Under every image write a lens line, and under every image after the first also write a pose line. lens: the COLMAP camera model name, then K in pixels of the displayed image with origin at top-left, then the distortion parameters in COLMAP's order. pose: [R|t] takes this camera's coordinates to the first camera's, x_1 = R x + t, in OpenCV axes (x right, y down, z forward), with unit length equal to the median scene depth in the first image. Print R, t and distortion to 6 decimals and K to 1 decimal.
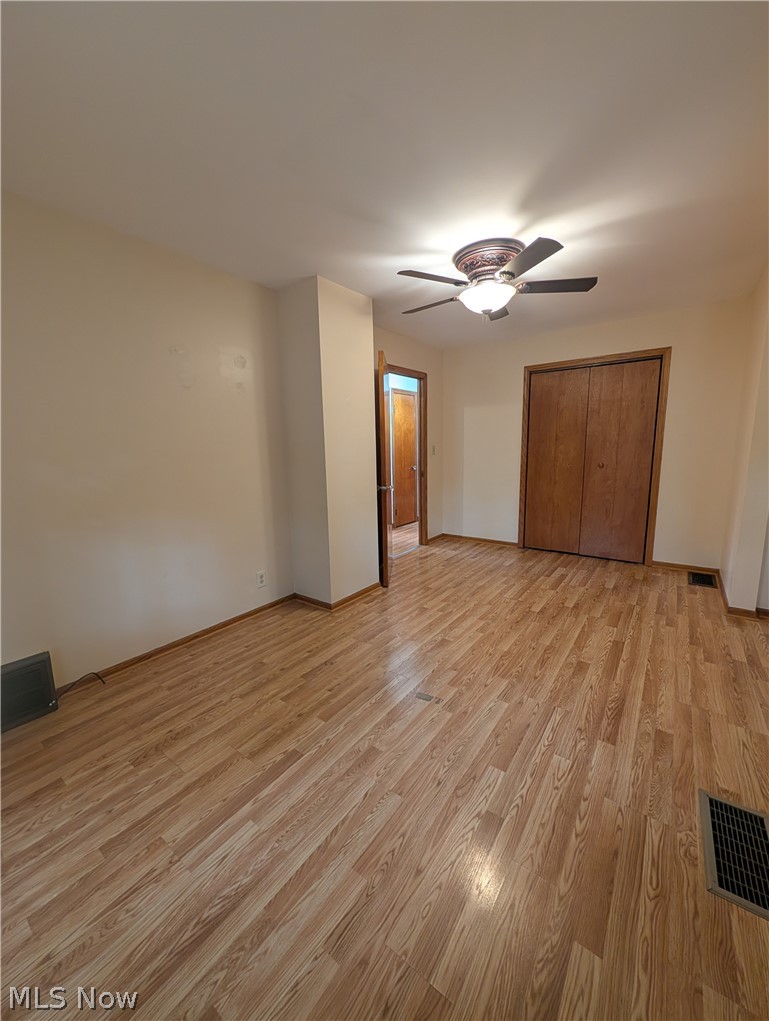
lens RADIAL K [[393.7, 0, 379.9], [0, 393.7, 512.5], [0, 0, 1]] dist [-0.001836, -0.000215]
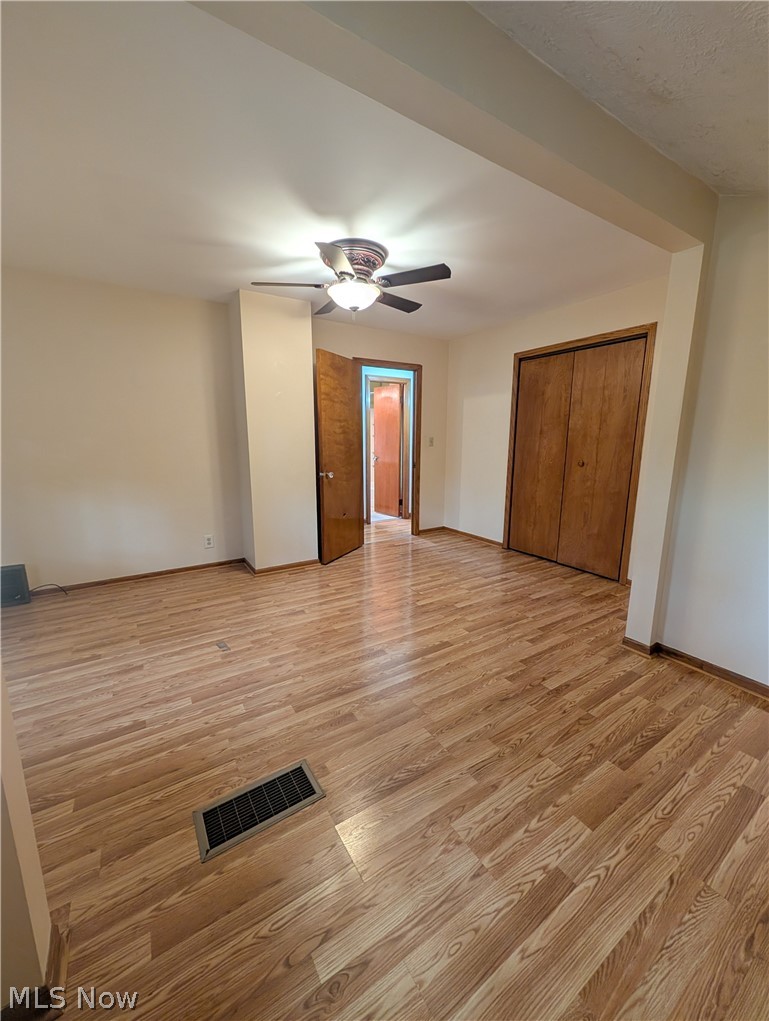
lens RADIAL K [[393.7, 0, 380.9], [0, 393.7, 511.1], [0, 0, 1]] dist [-0.001836, -0.000215]
pose [[0.933454, 0.088022, -0.347729, 0.637354], [-0.080819, 0.996107, 0.035195, -0.012930], [0.349473, -0.004750, 0.936934, 0.032453]]
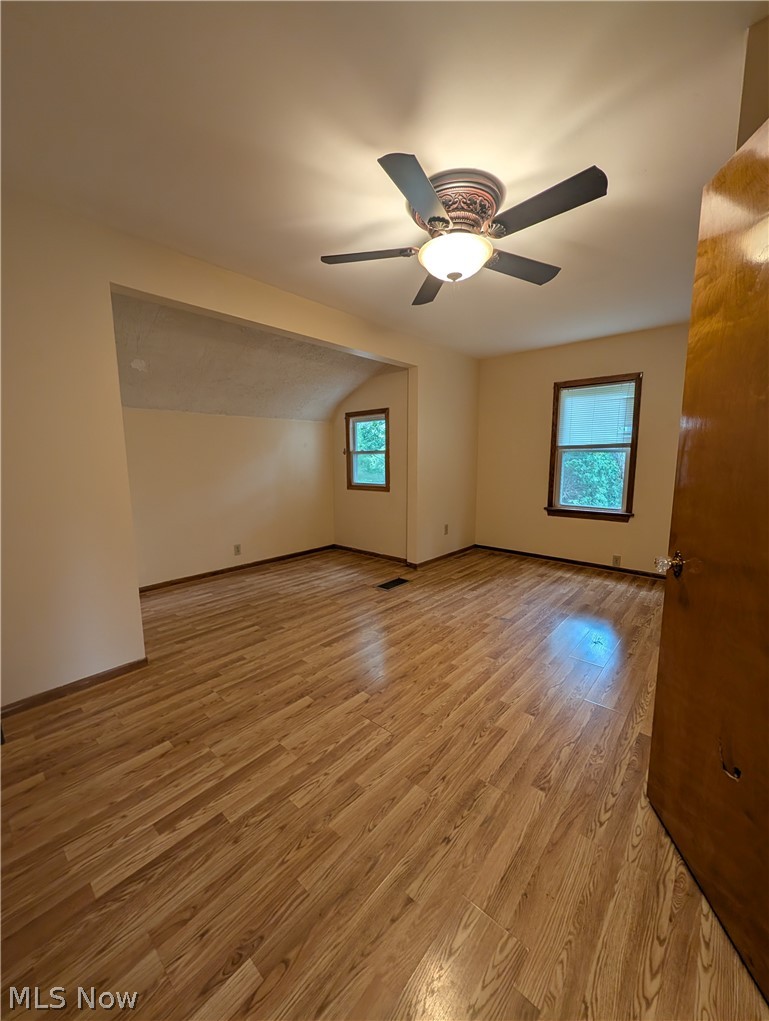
lens RADIAL K [[393.7, 0, 384.6], [0, 393.7, 510.6], [0, 0, 1]] dist [-0.001836, -0.000215]
pose [[-0.996772, 0.016522, 0.078565, 0.301749], [0.039515, 0.952817, 0.300962, -0.268898], [-0.069886, 0.303095, -0.950394, 1.571583]]
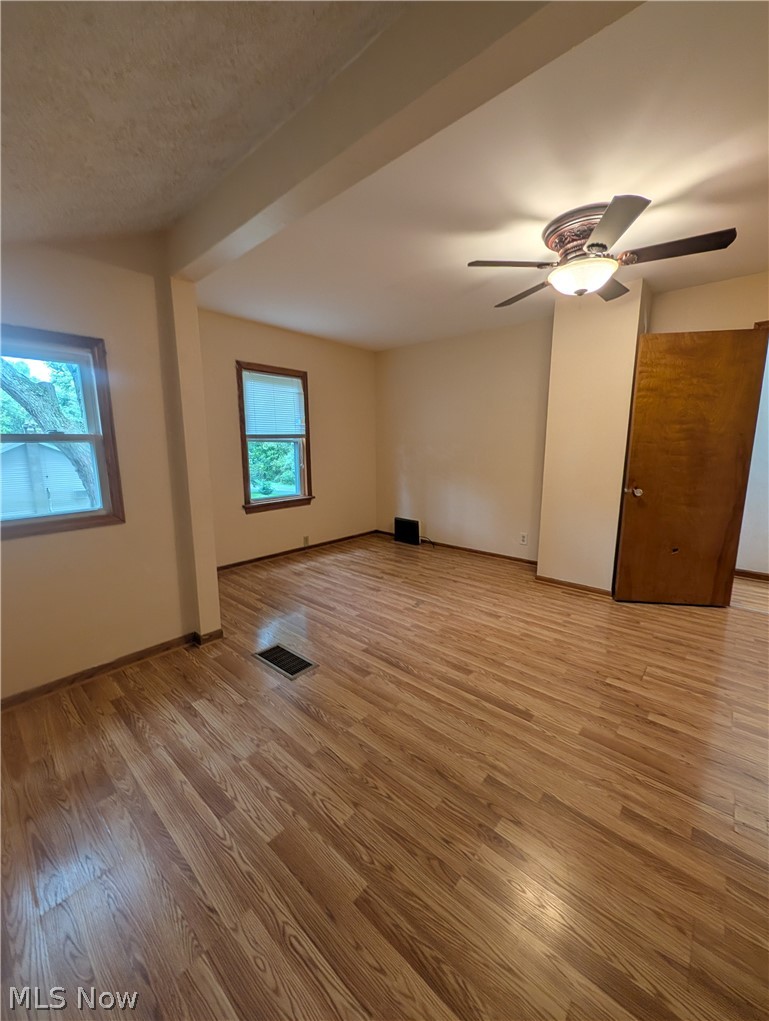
lens RADIAL K [[393.7, 0, 384.5], [0, 393.7, 511.0], [0, 0, 1]] dist [-0.001836, -0.000215]
pose [[-0.082666, 0.192521, -0.977805, 1.068065], [-0.162750, 0.965383, 0.203834, -0.123855], [0.983198, 0.175987, -0.048471, 0.590295]]
